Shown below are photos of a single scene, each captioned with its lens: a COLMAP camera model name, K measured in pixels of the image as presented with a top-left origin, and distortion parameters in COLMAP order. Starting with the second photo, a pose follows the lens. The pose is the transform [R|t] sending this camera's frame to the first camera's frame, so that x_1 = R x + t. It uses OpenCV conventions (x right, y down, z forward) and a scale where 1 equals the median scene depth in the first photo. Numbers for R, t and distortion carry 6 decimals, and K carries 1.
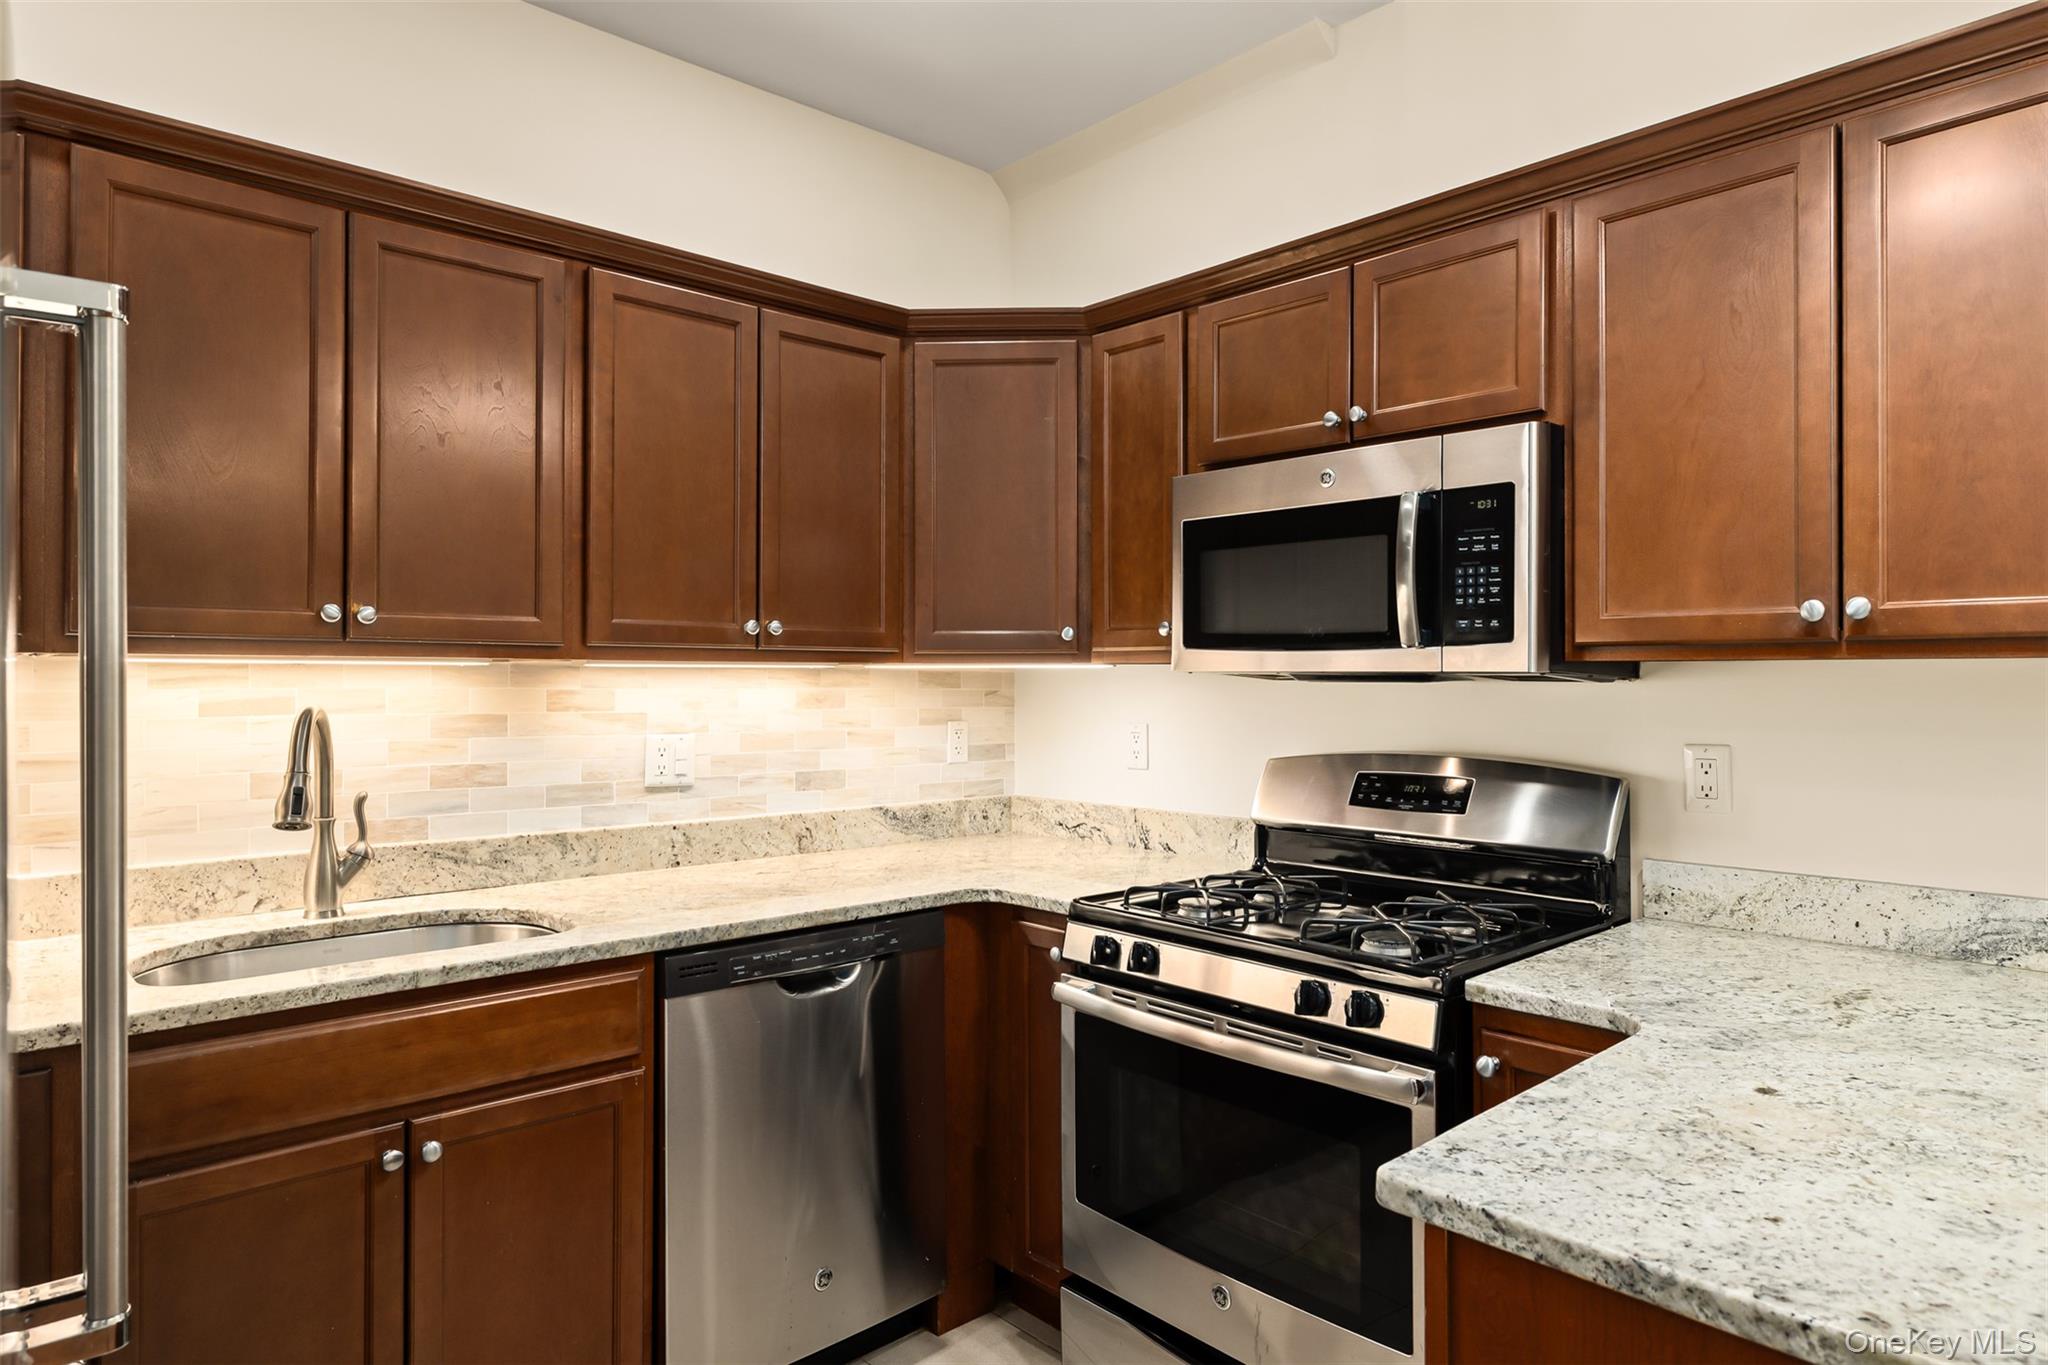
lens RADIAL K [[1193.3, 0, 1026.6], [0, 1193.3, 678.9], [0, 0, 1]] dist [0.000363, 0.001895]
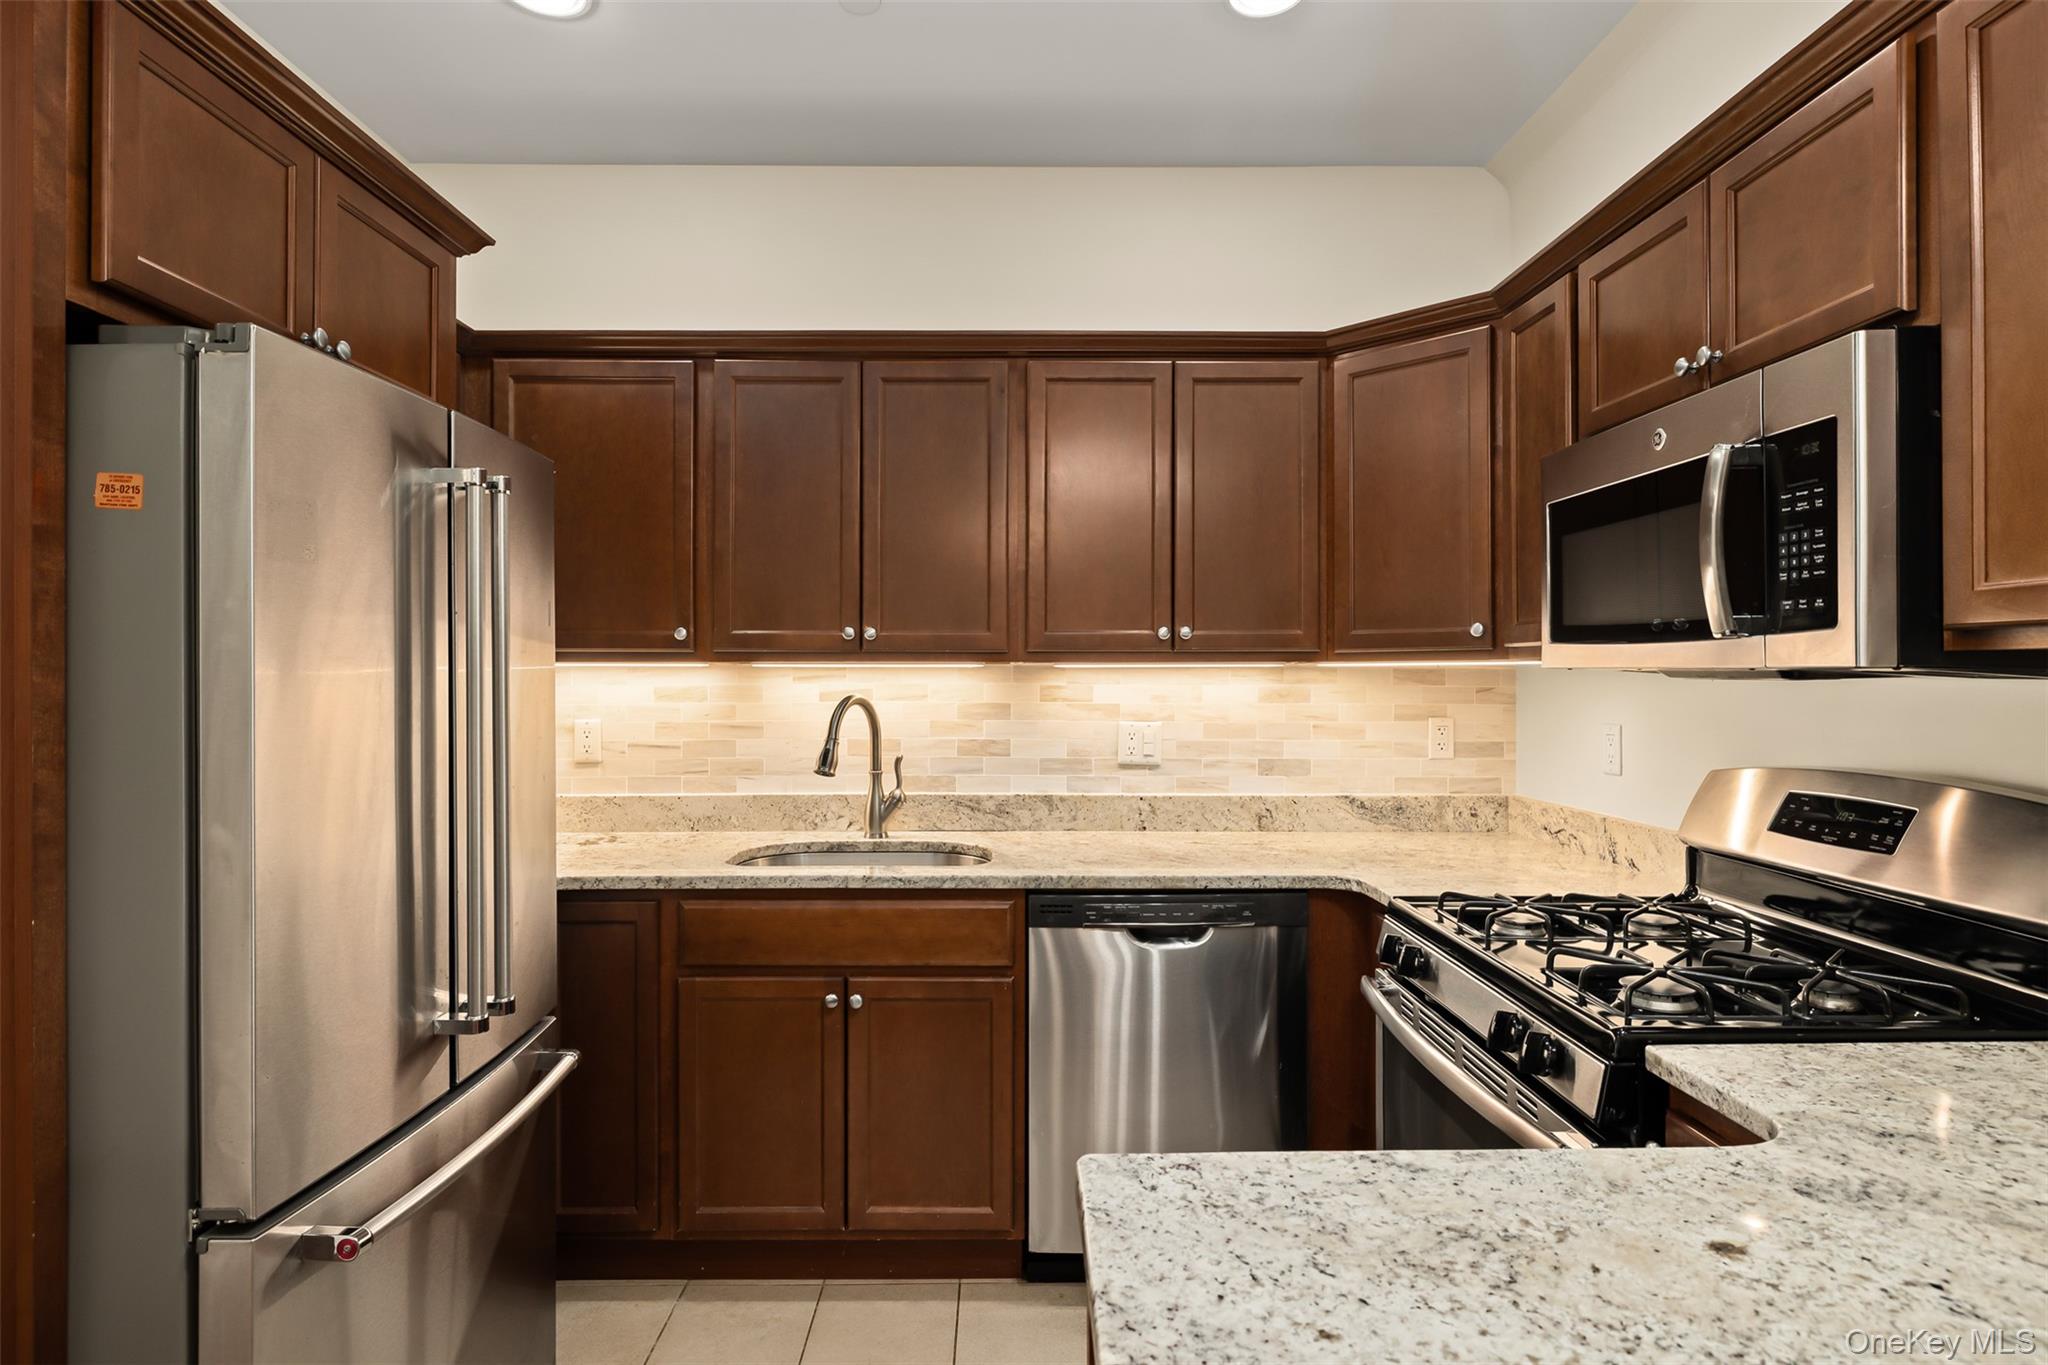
lens RADIAL K [[1054.7, 0, 1014.7], [0, 1054.7, 676.2], [0, 0, 1]] dist [-0.002874, 0.001000]
pose [[0.746945, -0.001523, -0.664884, 0.402863], [0.001653, 0.999999, -0.000433, -0.000169], [0.664883, -0.000776, 0.746947, 0.134551]]
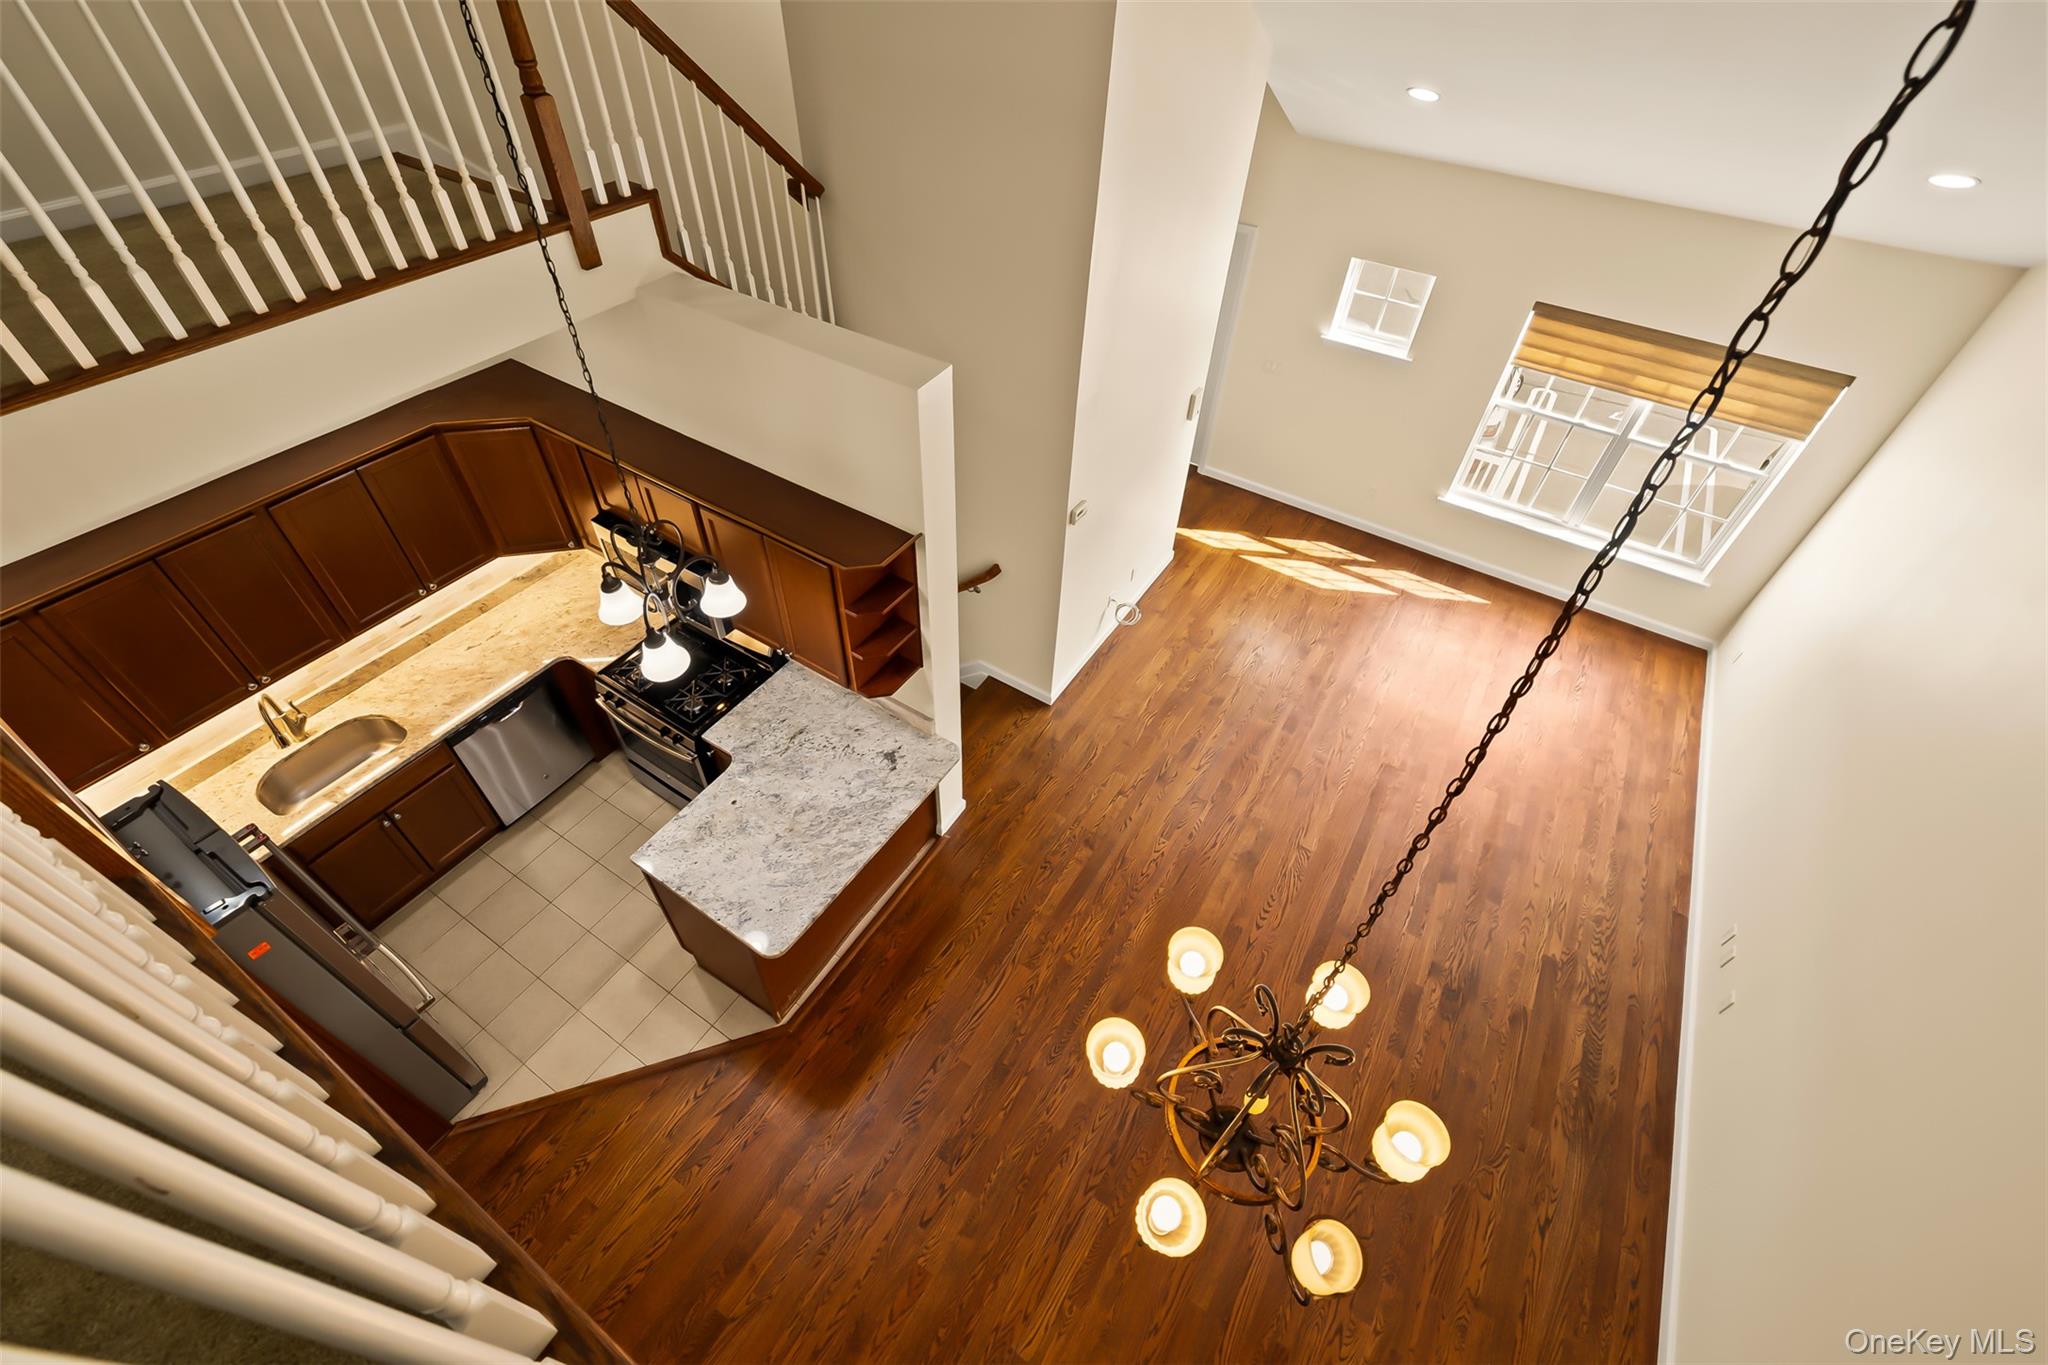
lens RADIAL K [[853.9, 0, 1022.3], [0, 853.9, 667.1], [0, 0, 1]] dist [0.001702, 0.000206]
pose [[0.961832, -0.167758, 0.216188, 0.595150], [-0.034327, 0.709828, 0.703538, -1.328581], [-0.271480, -0.684107, 0.676976, -0.653877]]
